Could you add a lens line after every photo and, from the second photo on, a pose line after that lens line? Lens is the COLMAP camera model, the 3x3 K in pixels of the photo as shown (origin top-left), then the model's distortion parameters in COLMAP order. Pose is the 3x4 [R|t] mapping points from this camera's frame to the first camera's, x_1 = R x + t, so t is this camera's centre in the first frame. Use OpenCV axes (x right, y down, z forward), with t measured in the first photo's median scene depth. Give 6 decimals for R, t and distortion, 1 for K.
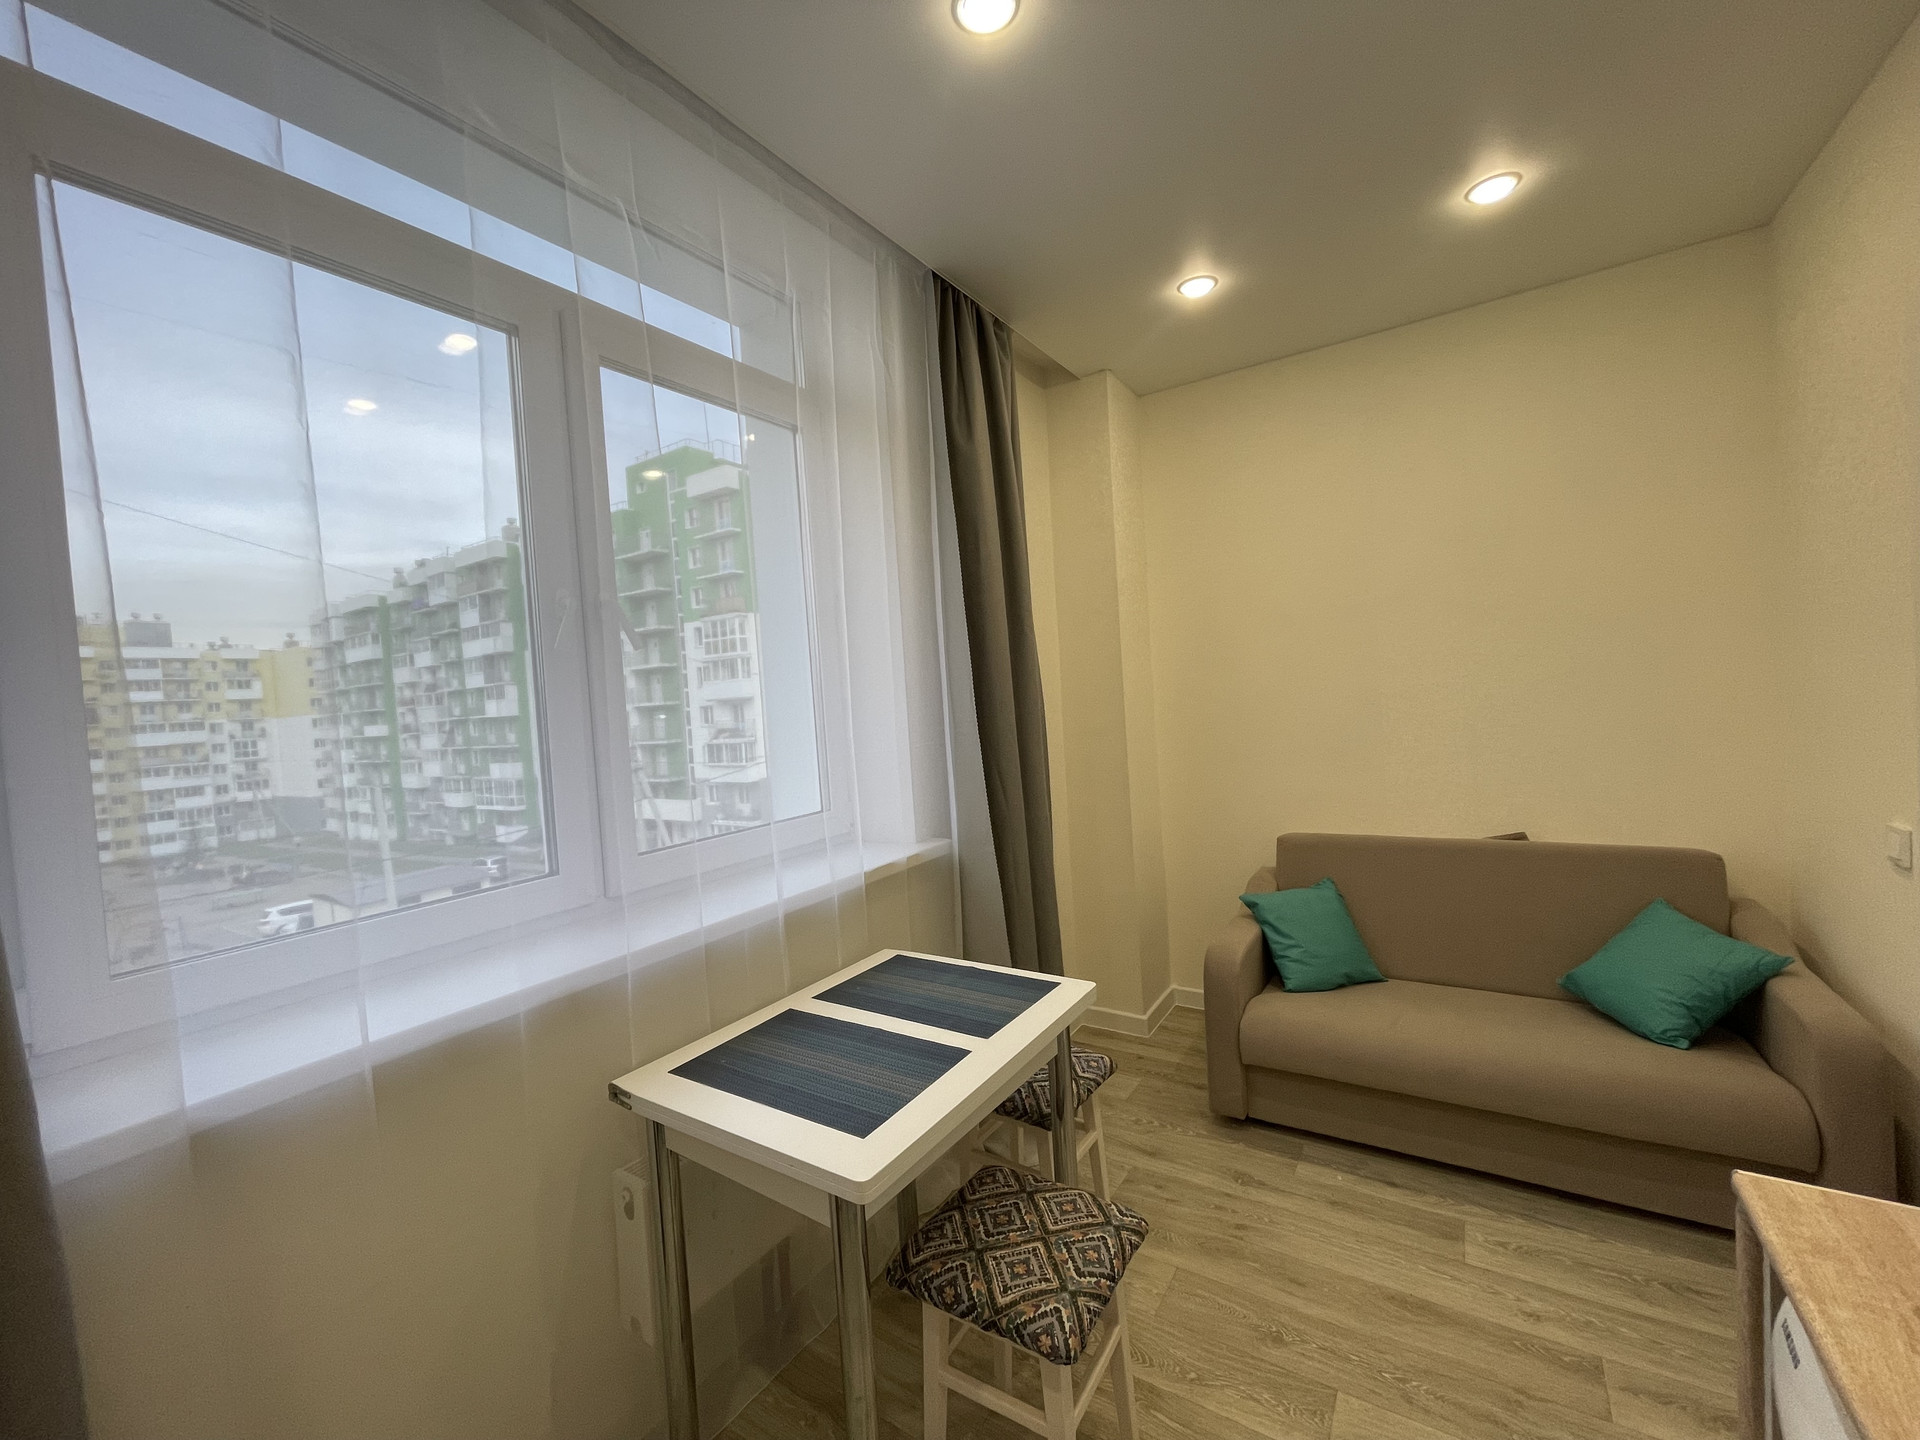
lens RADIAL K [[777.9, 0, 945.2], [0, 777.9, 728.5], [0, 0, 1]] dist [-0.006415, 0.003274]
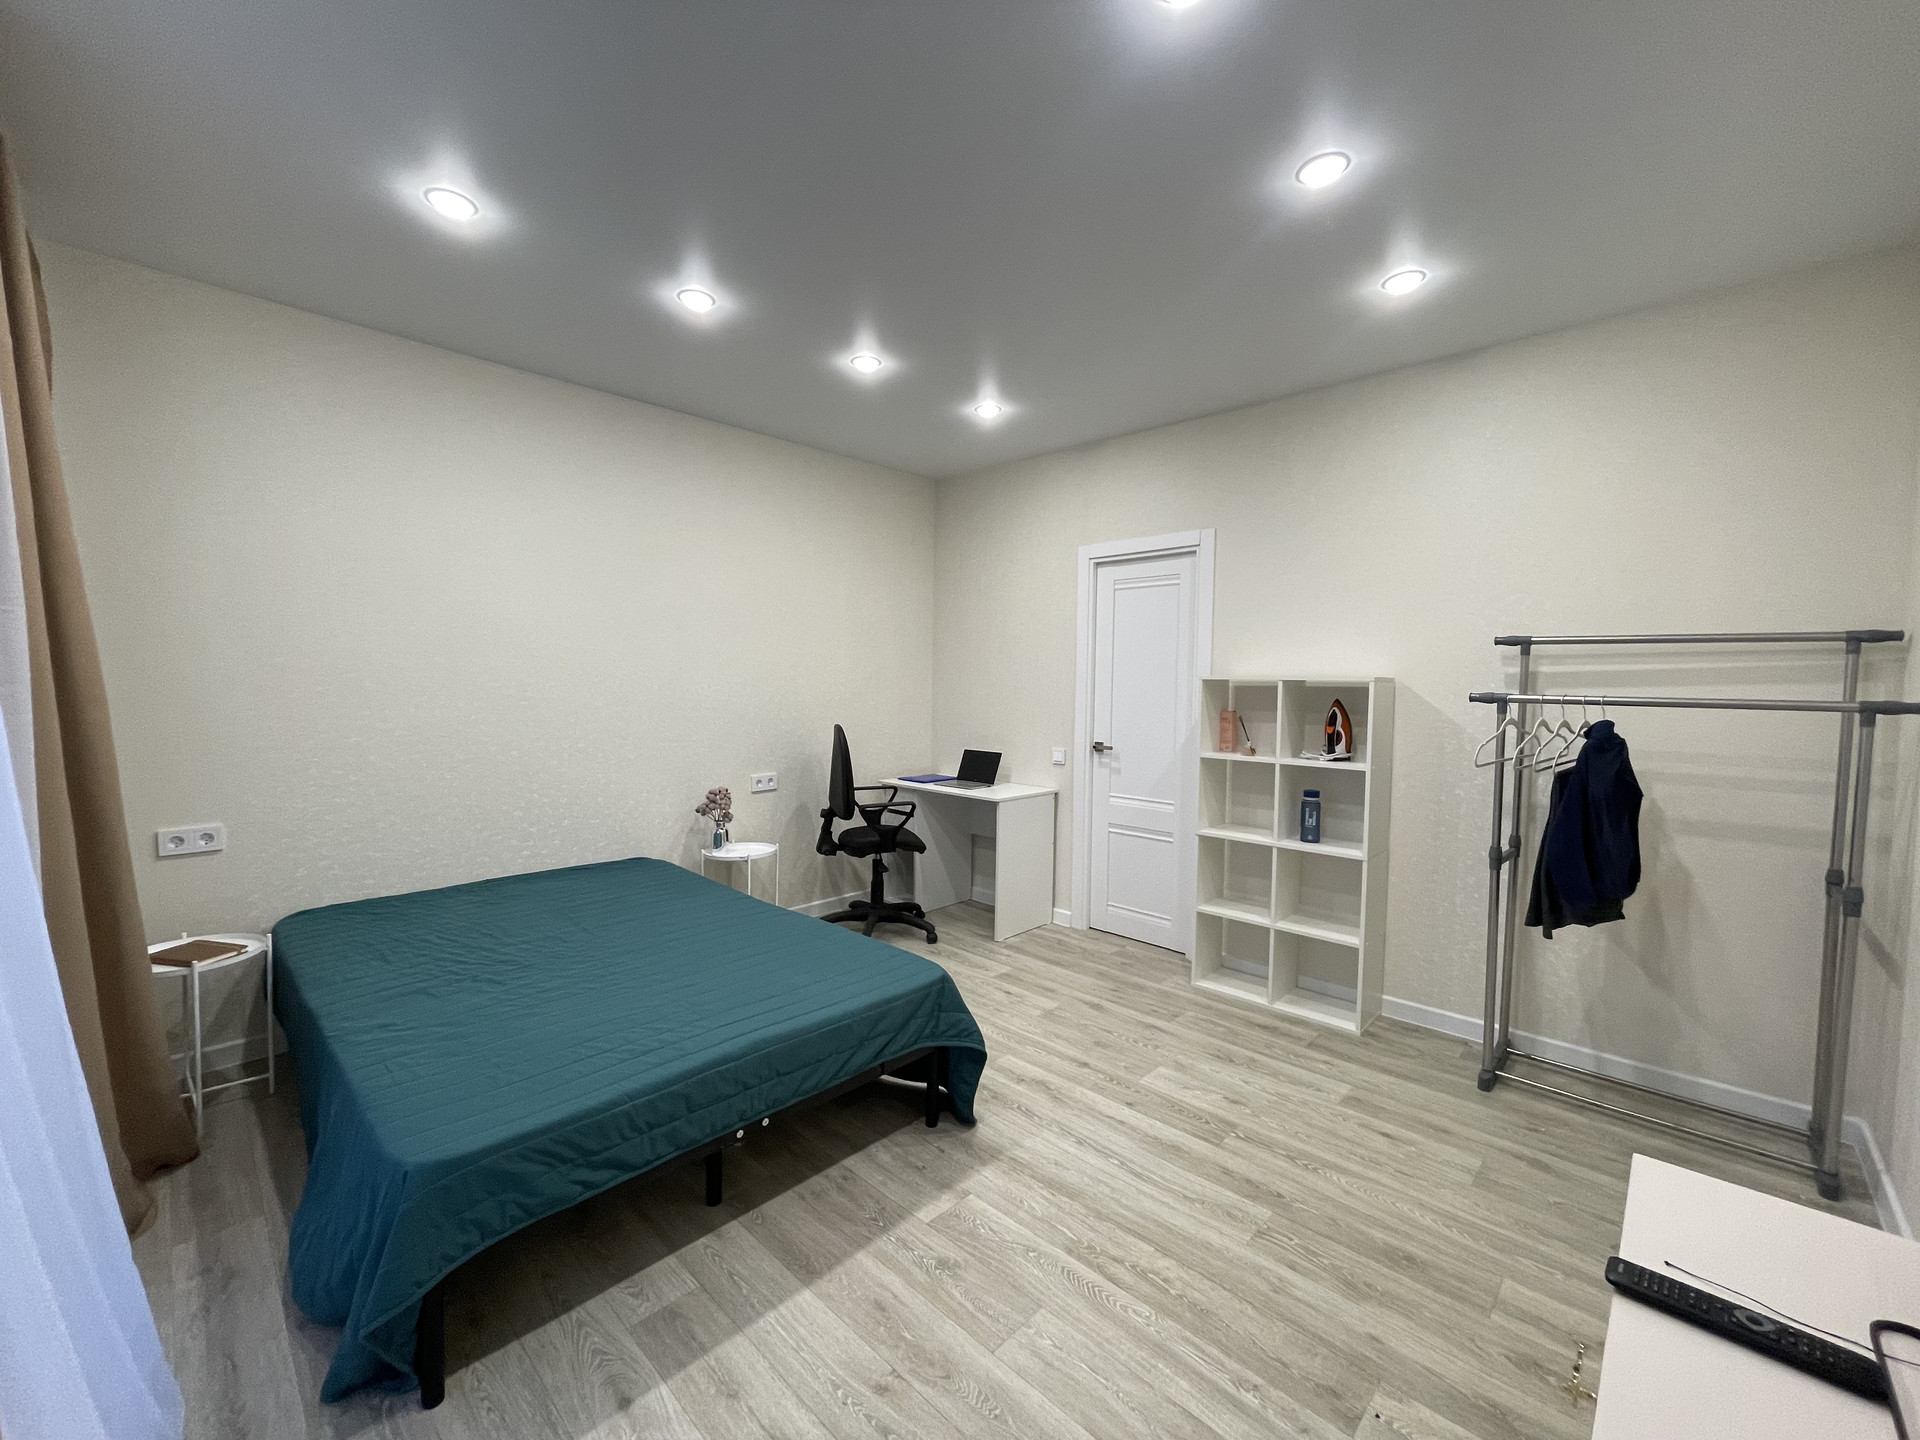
lens RADIAL K [[777.9, 0, 941.8], [0, 777.9, 720.2], [0, 0, 1]] dist [-0.006415, 0.003274]
pose [[-0.979596, 0.047291, 0.195336, 0.158850], [0.063848, 0.994800, 0.079351, -0.063719], [-0.190567, 0.090203, -0.977521, 1.810066]]
